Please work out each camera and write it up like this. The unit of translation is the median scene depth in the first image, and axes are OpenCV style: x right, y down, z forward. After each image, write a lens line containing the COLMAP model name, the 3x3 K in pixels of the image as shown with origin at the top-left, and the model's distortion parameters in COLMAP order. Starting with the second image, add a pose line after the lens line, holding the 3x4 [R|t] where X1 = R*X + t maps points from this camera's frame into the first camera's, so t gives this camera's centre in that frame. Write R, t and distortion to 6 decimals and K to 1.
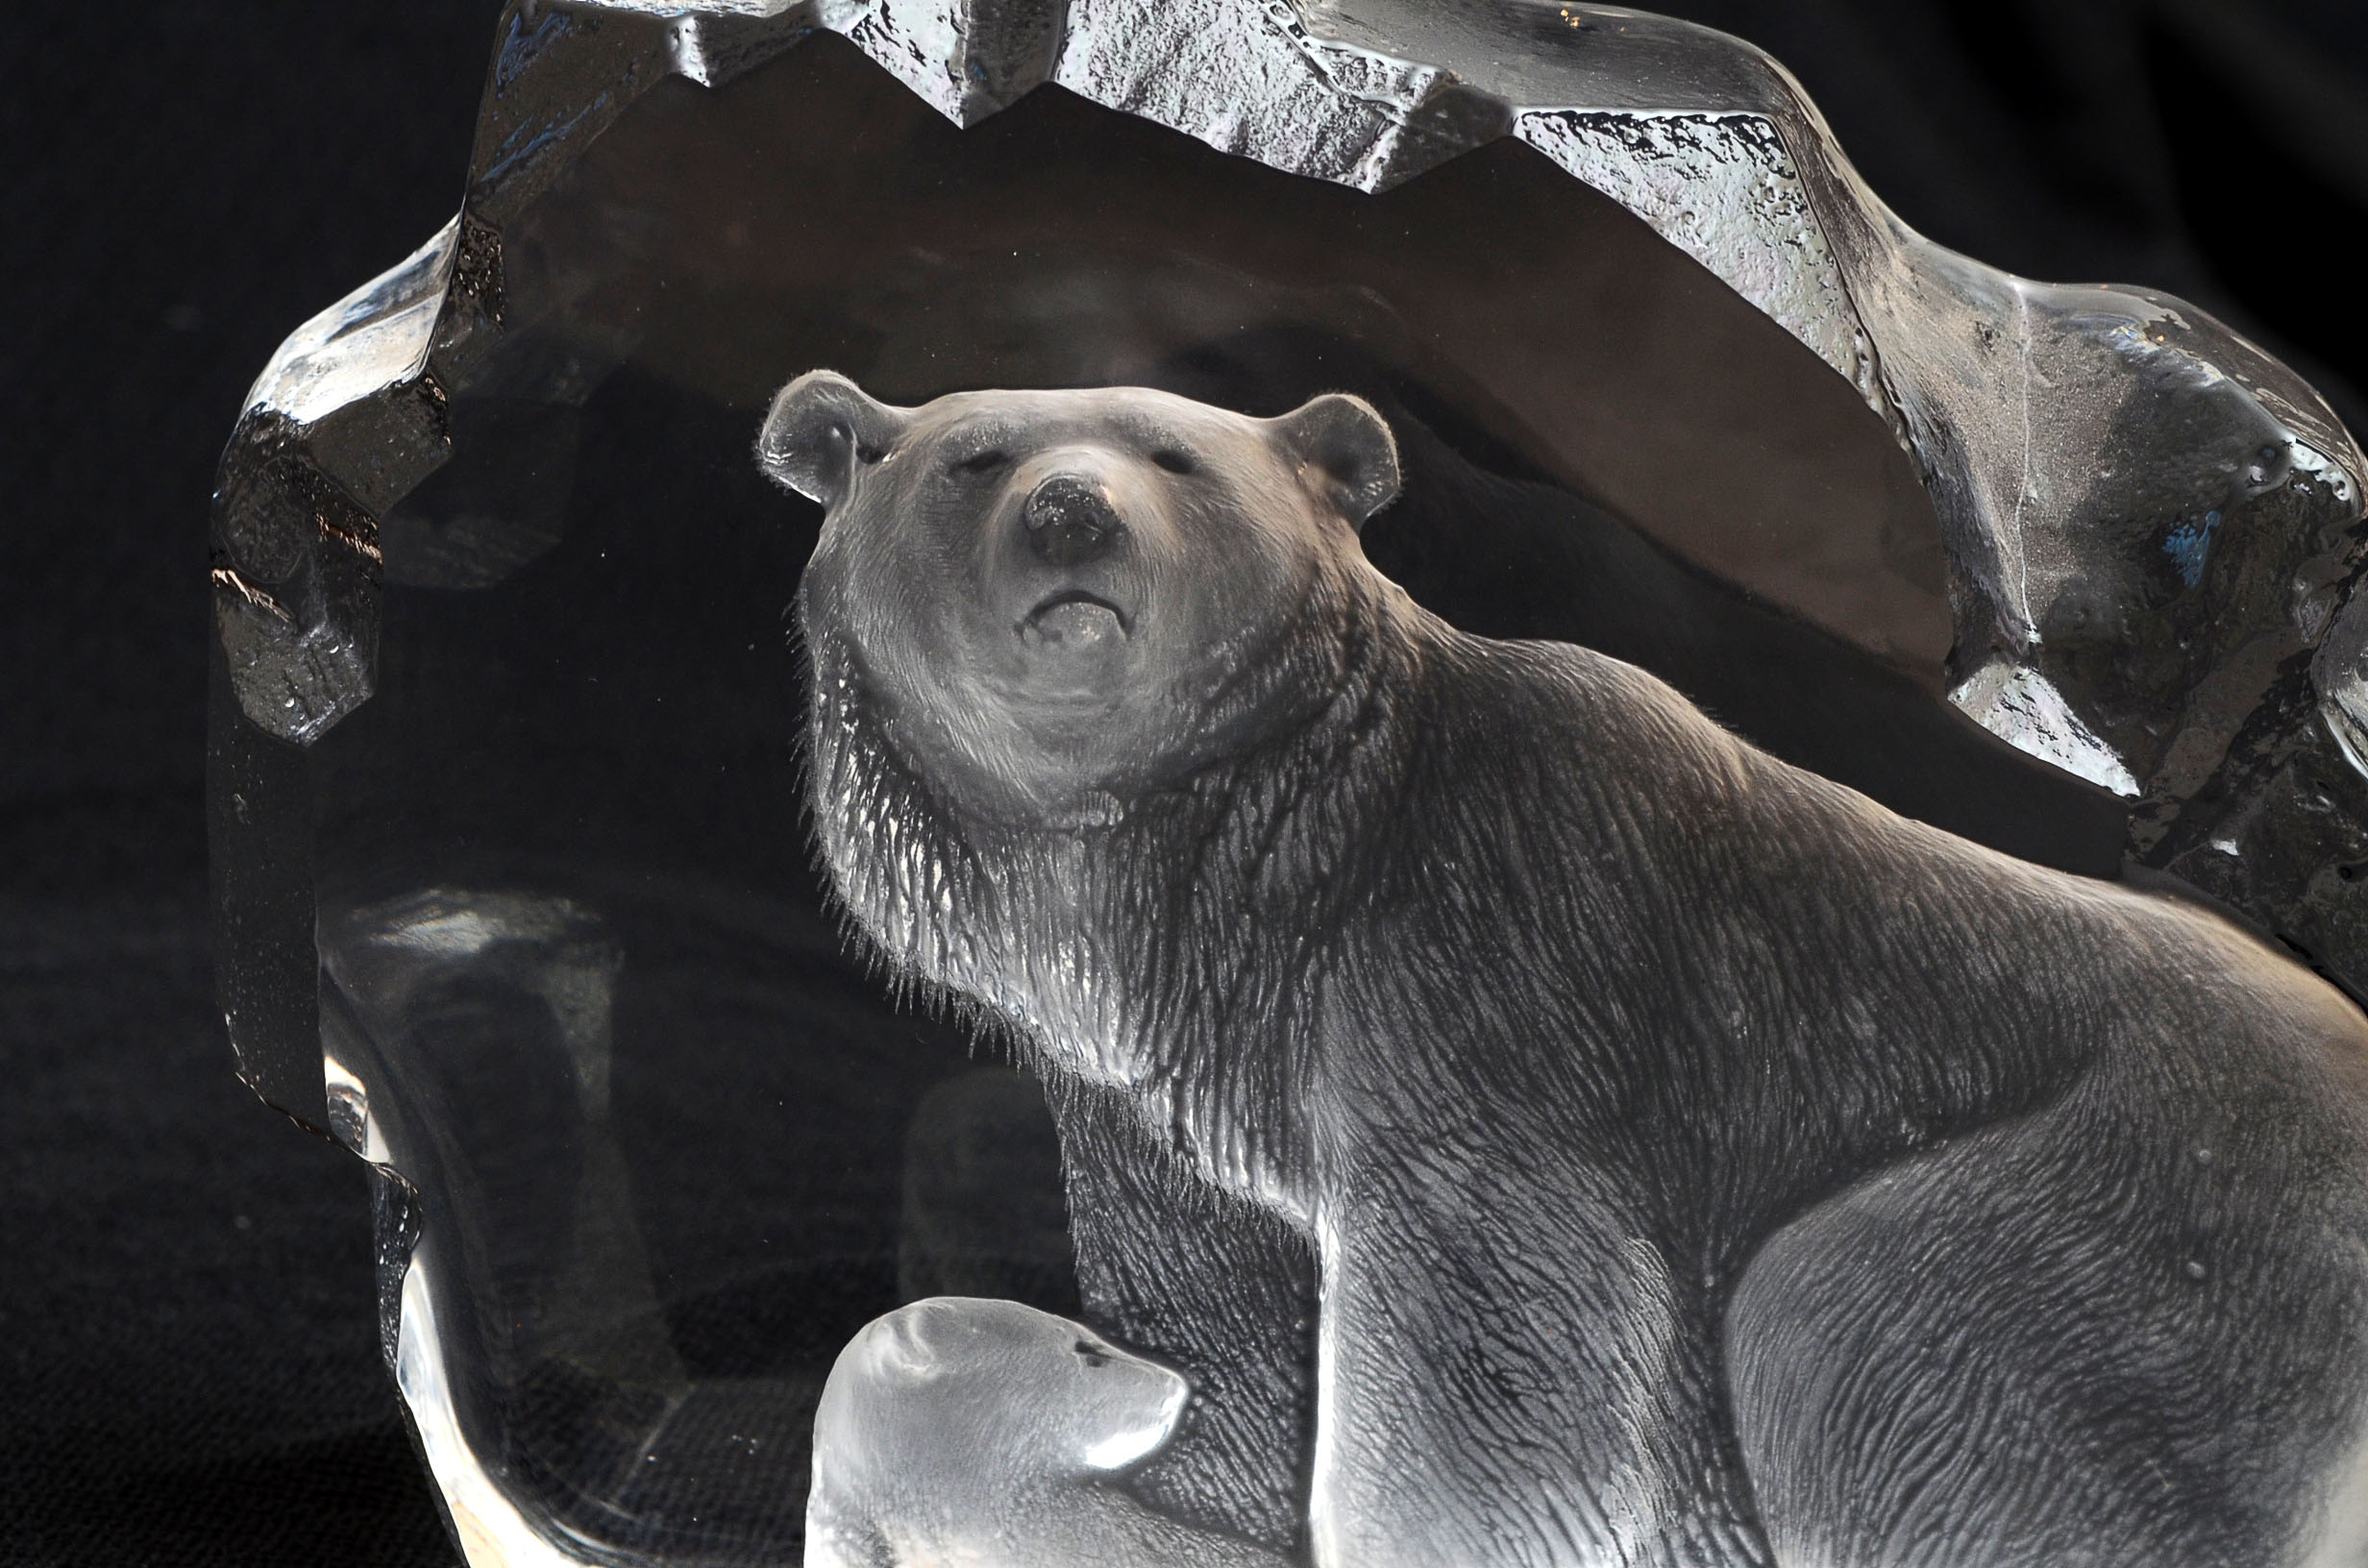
lens RADIAL K [[5431.0, 0, 1182.0], [0, 5431.0, 782.0], [0, 0, 1]] dist [0.008117, 0.000000]
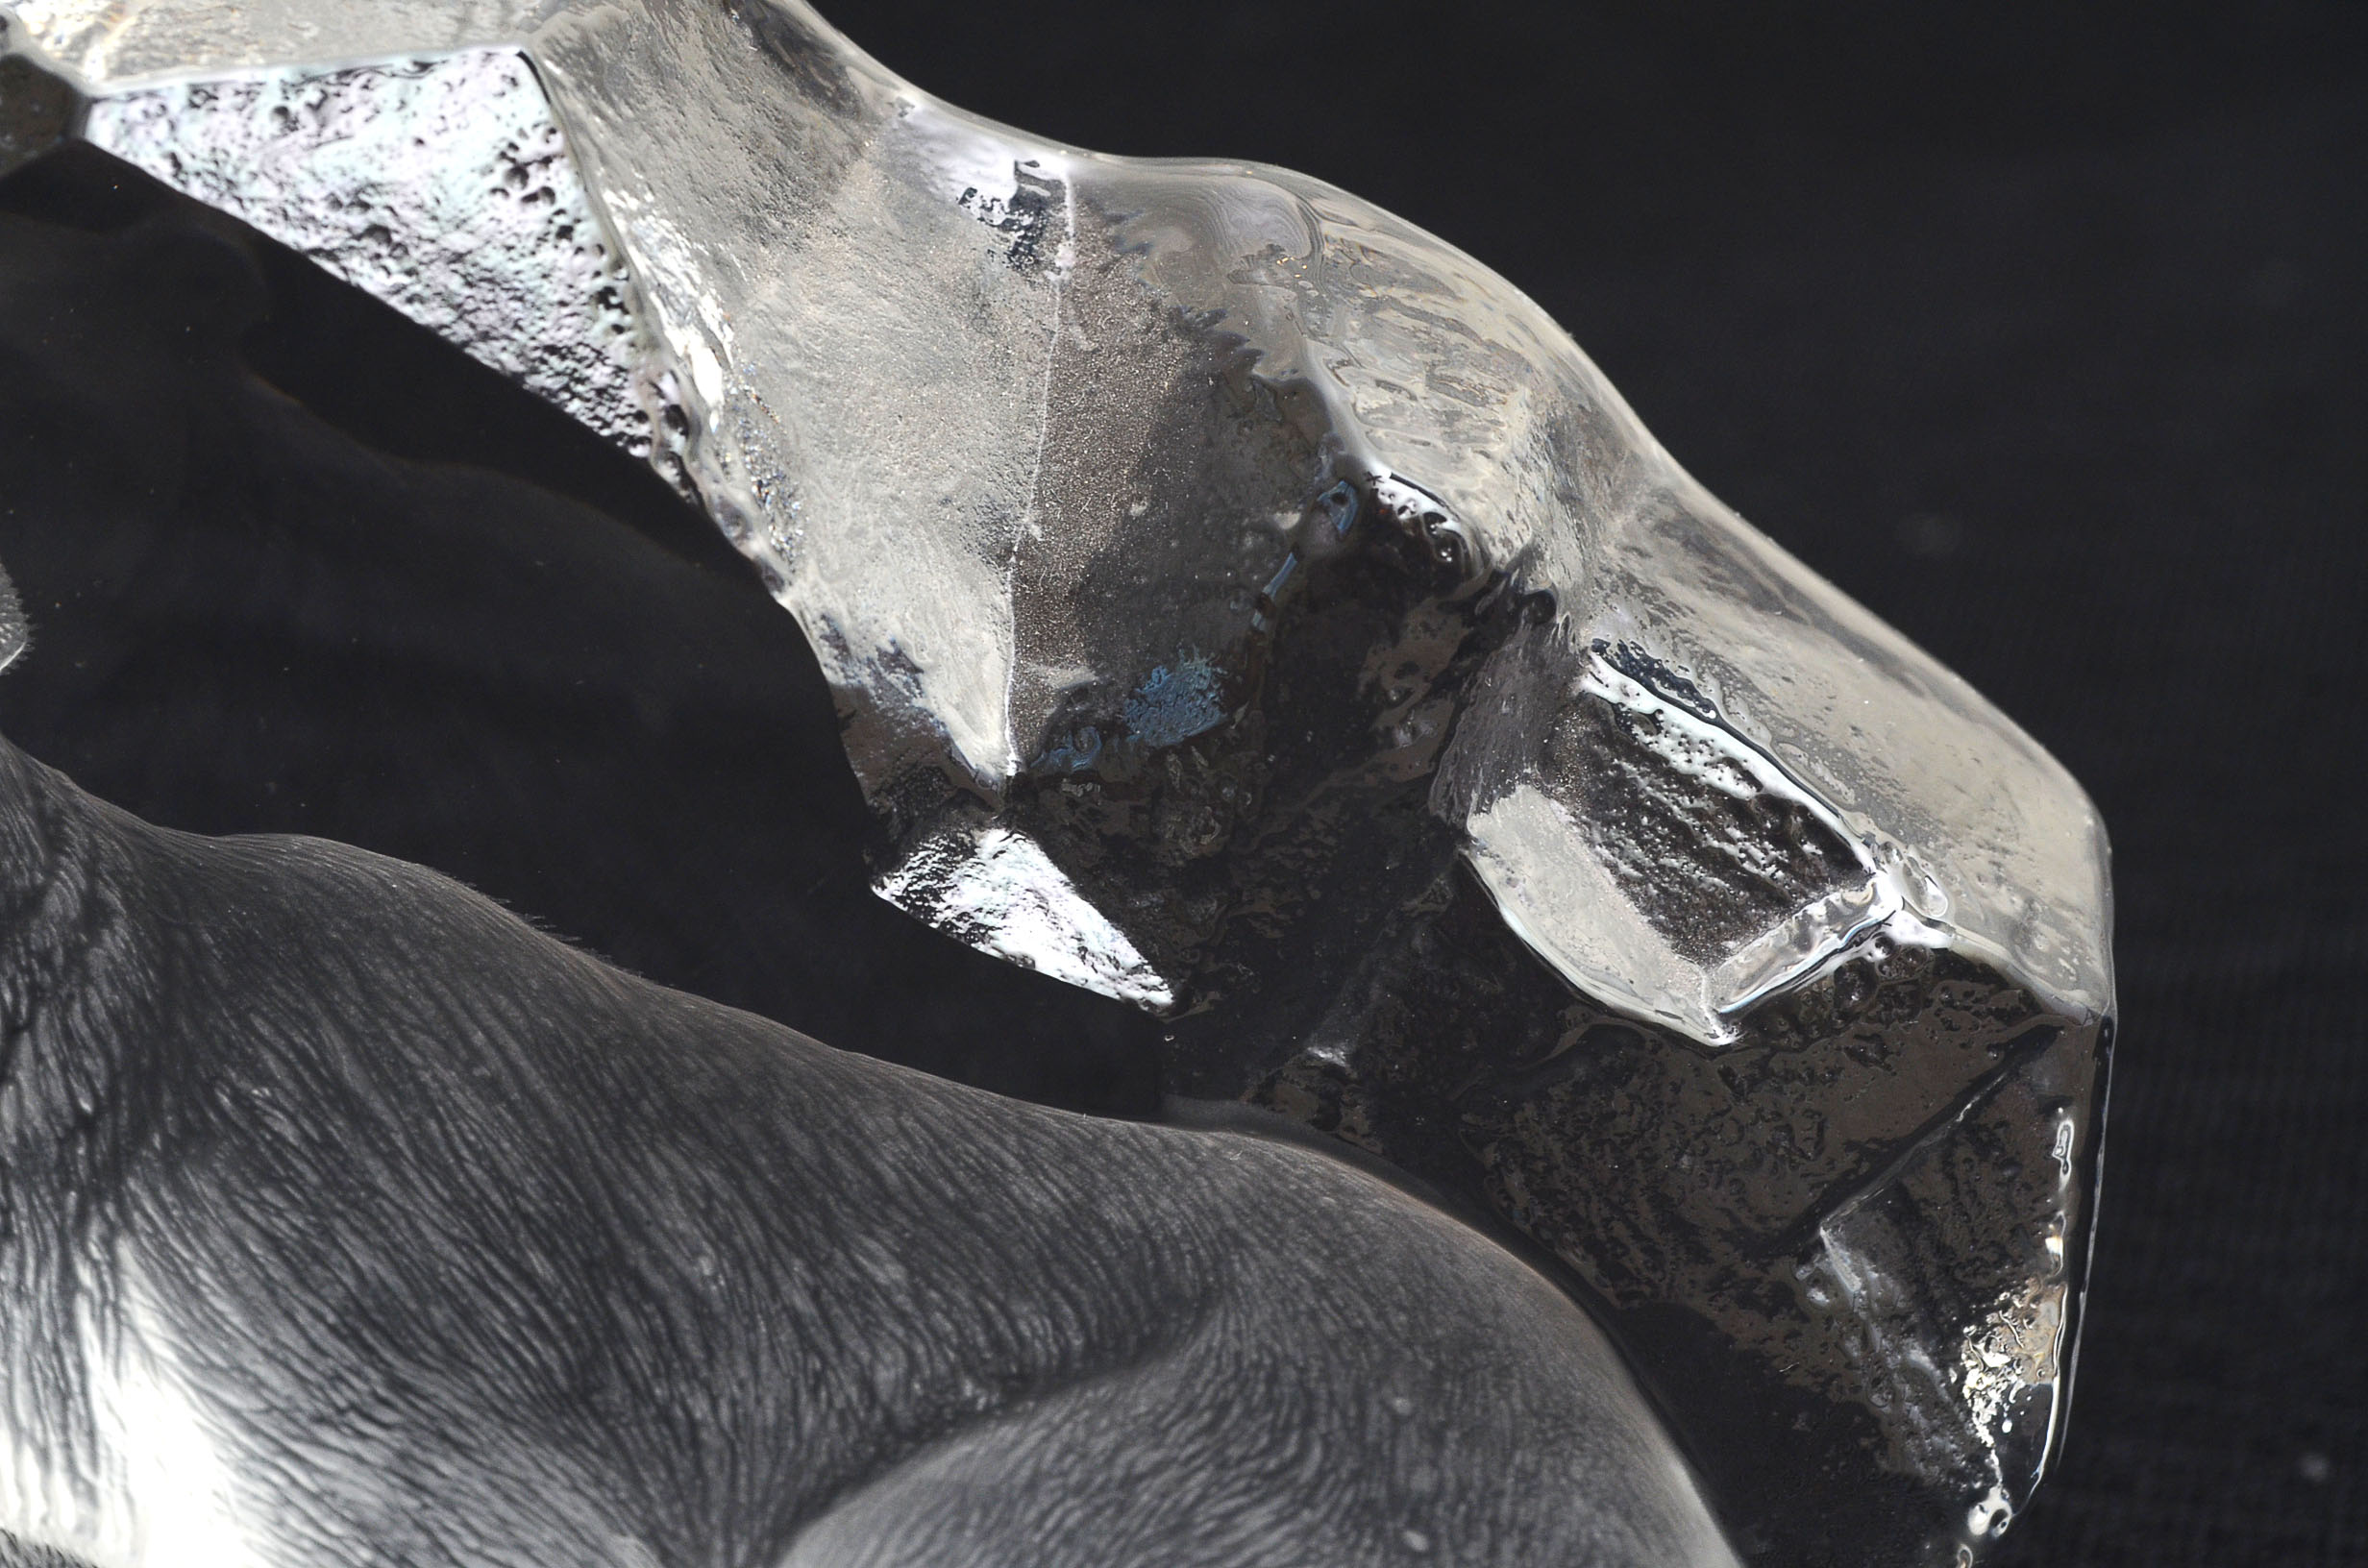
lens RADIAL K [[5431.0, 0, 1186.3], [0, 5431.0, 786.7], [0, 0, 1]] dist [0.008117, 0.000000]
pose [[0.995025, -0.047910, -0.087348, 0.227450], [0.064660, 0.977583, 0.200376, -0.153143], [0.075789, -0.205027, 0.975818, 0.331798]]
